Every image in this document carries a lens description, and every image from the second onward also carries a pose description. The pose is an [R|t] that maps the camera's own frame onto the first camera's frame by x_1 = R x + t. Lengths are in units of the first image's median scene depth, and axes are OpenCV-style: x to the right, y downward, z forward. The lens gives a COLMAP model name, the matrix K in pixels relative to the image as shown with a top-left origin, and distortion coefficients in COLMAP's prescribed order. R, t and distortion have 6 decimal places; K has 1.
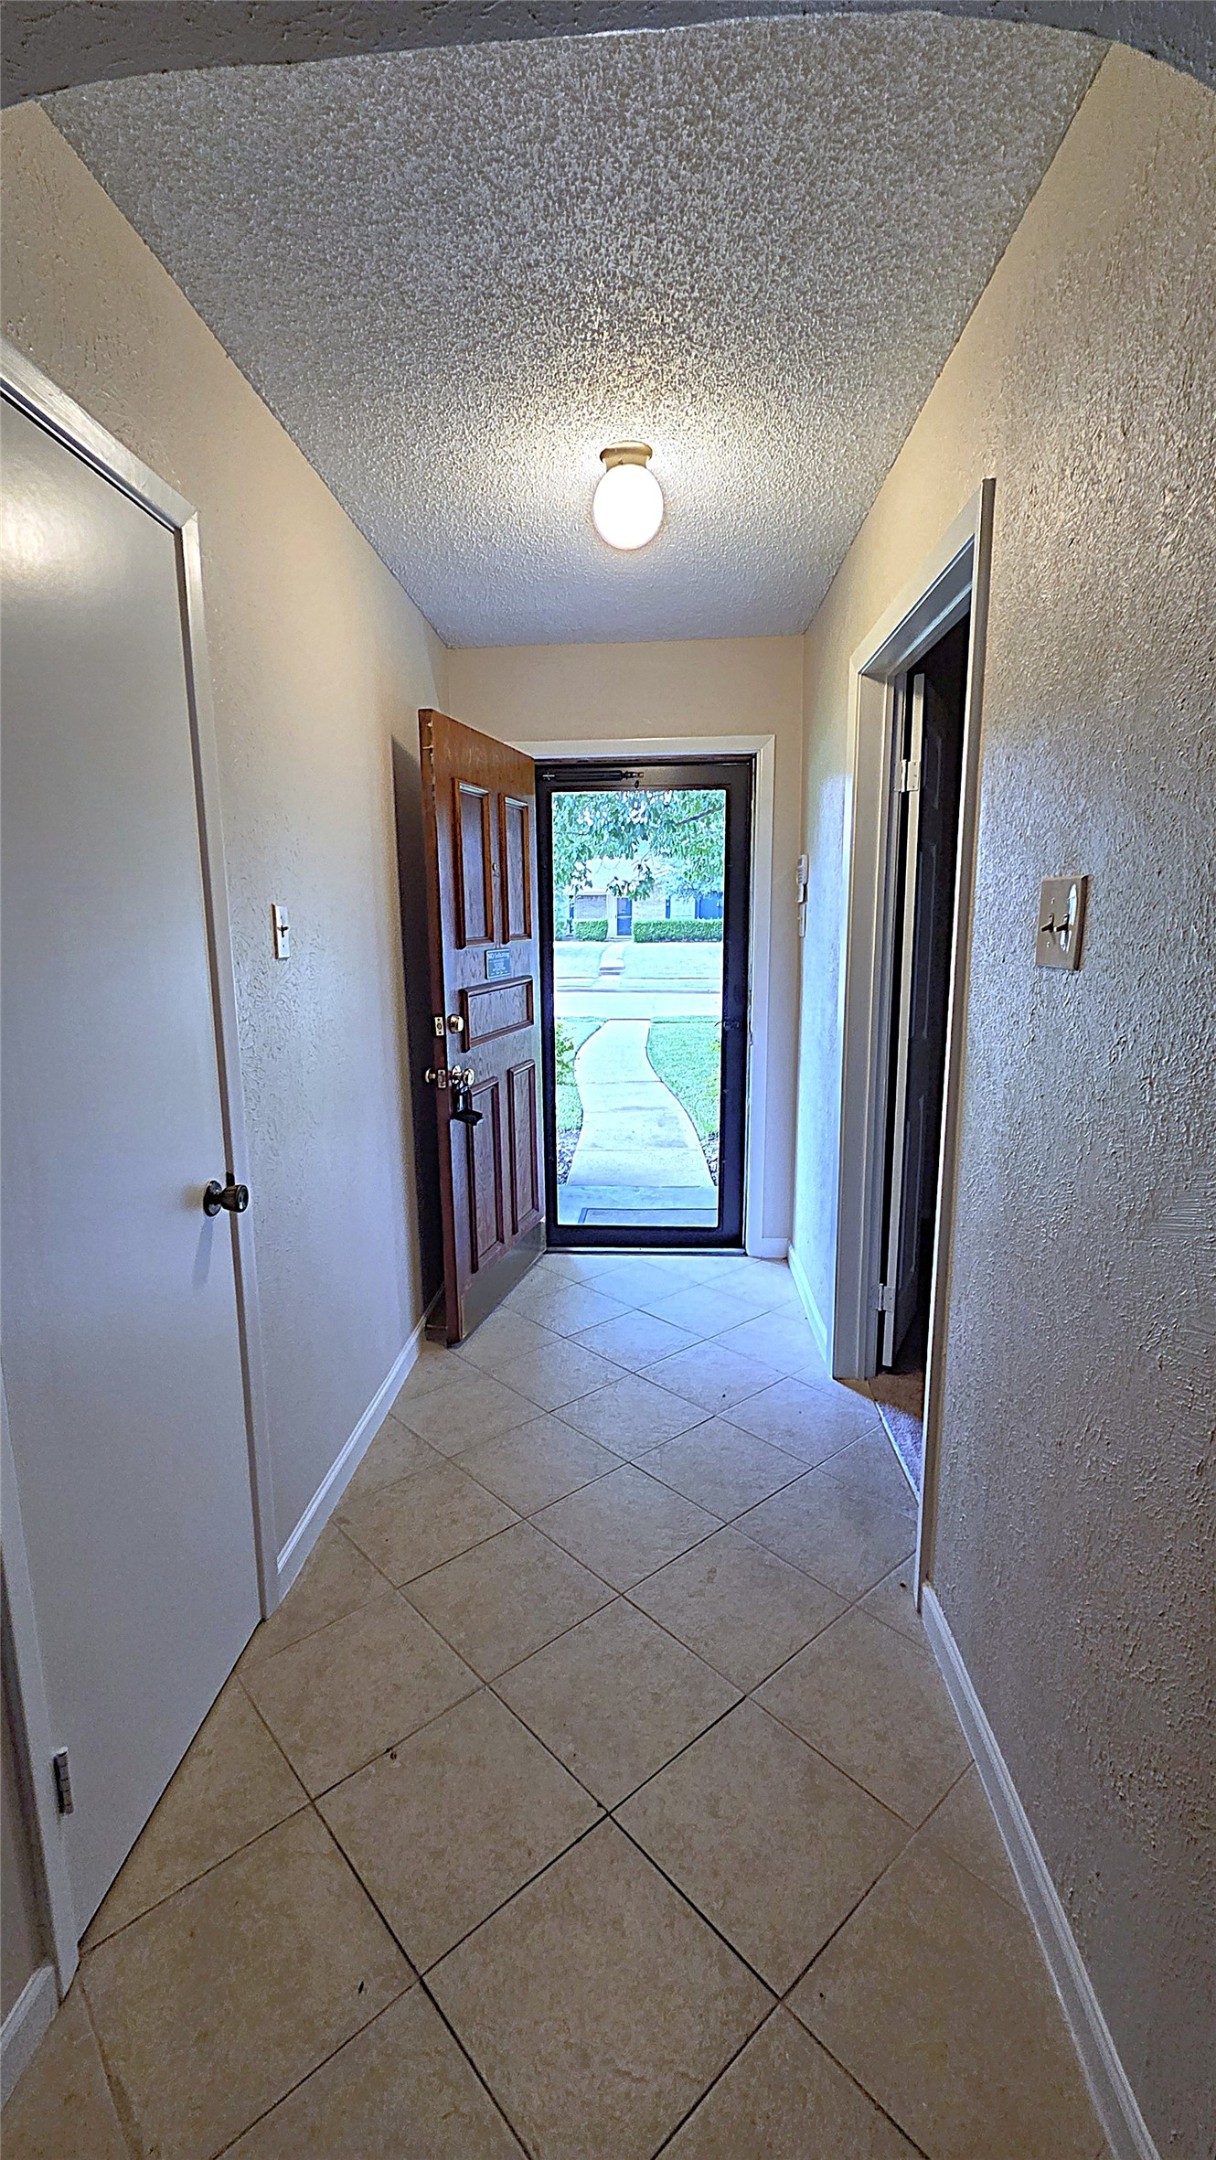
lens RADIAL K [[902.0, 0, 603.8], [0, 902.0, 1077.8], [0, 0, 1]] dist [0.000221, 0.000008]
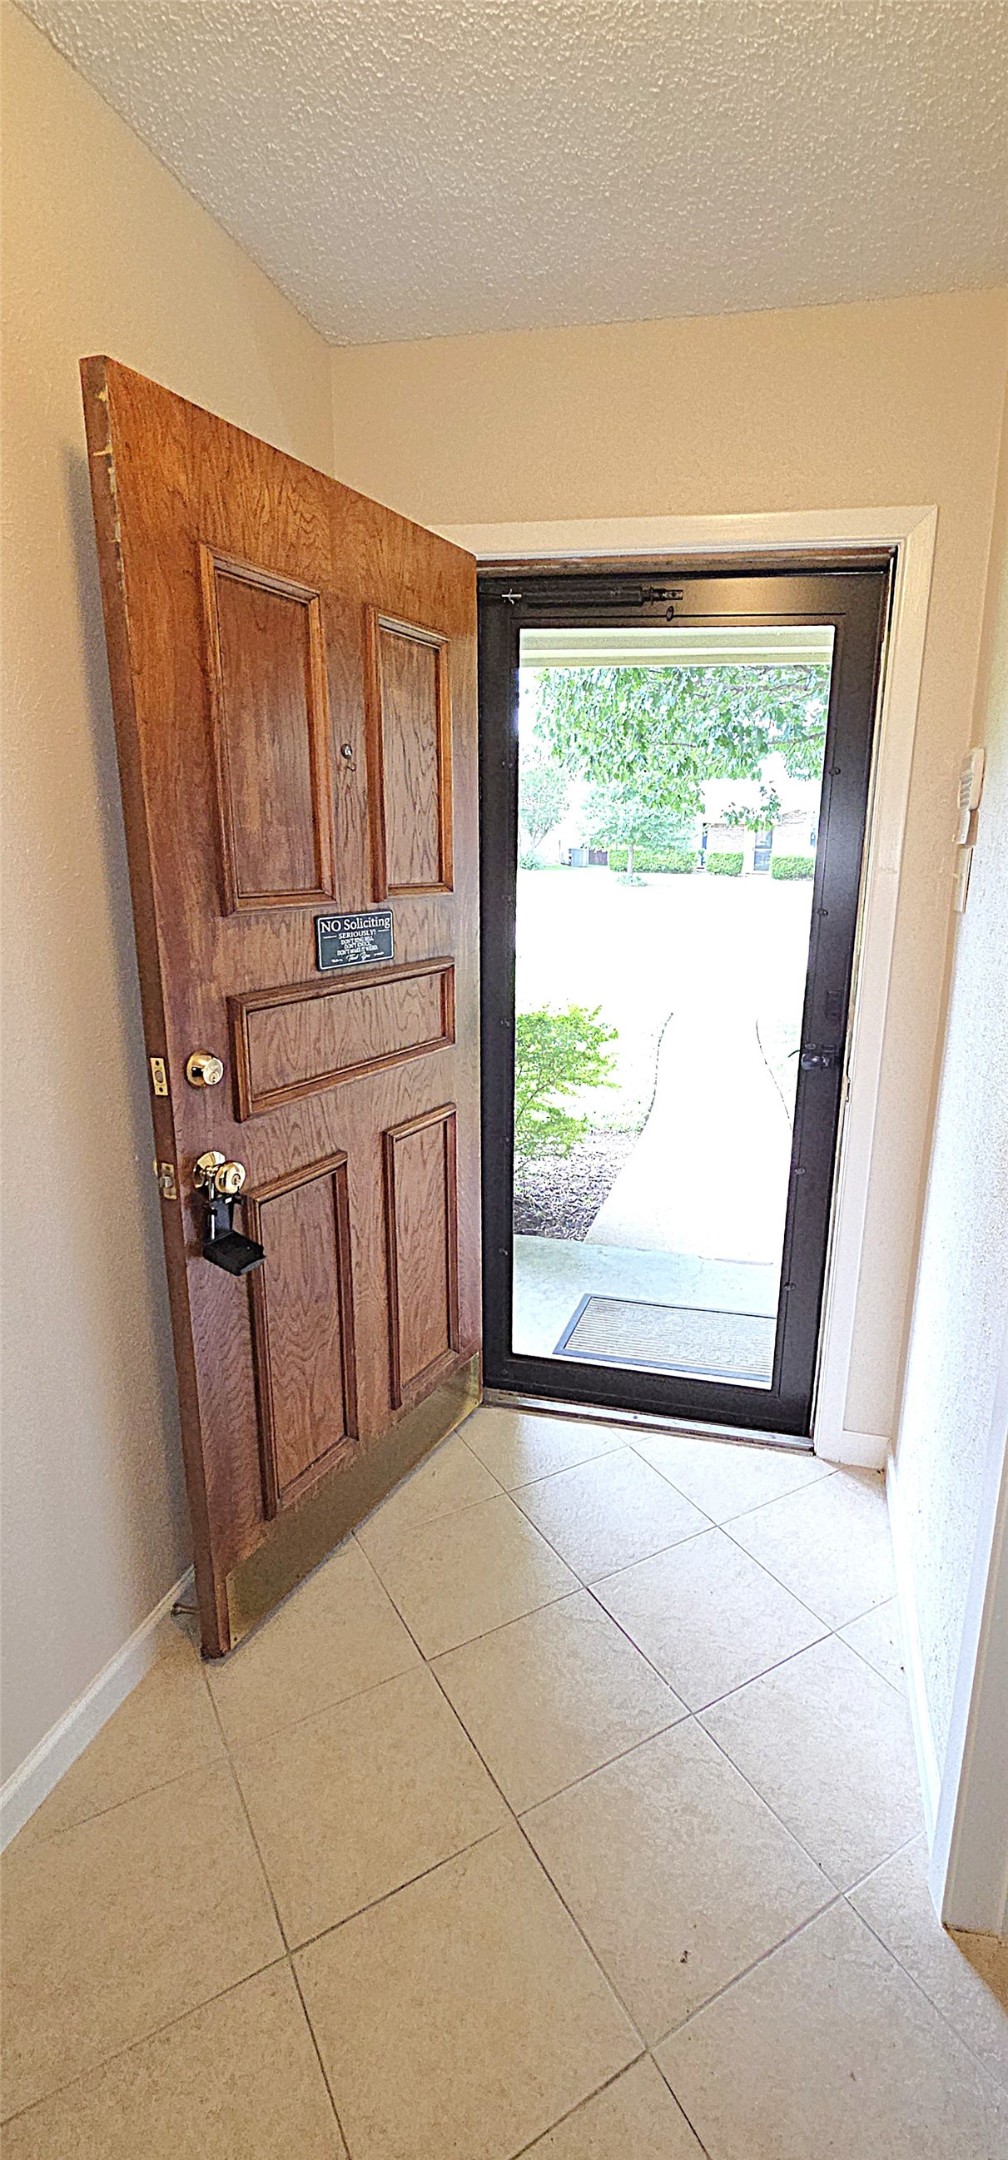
lens RADIAL K [[933.7, 0, 607.6], [0, 933.7, 1069.9], [0, 0, 1]] dist [0.002299, 0.000284]
pose [[0.988467, 0.070703, -0.133919, 0.091521], [-0.062671, 0.996026, 0.063276, -0.080556], [0.137861, -0.054153, 0.988970, 0.406276]]
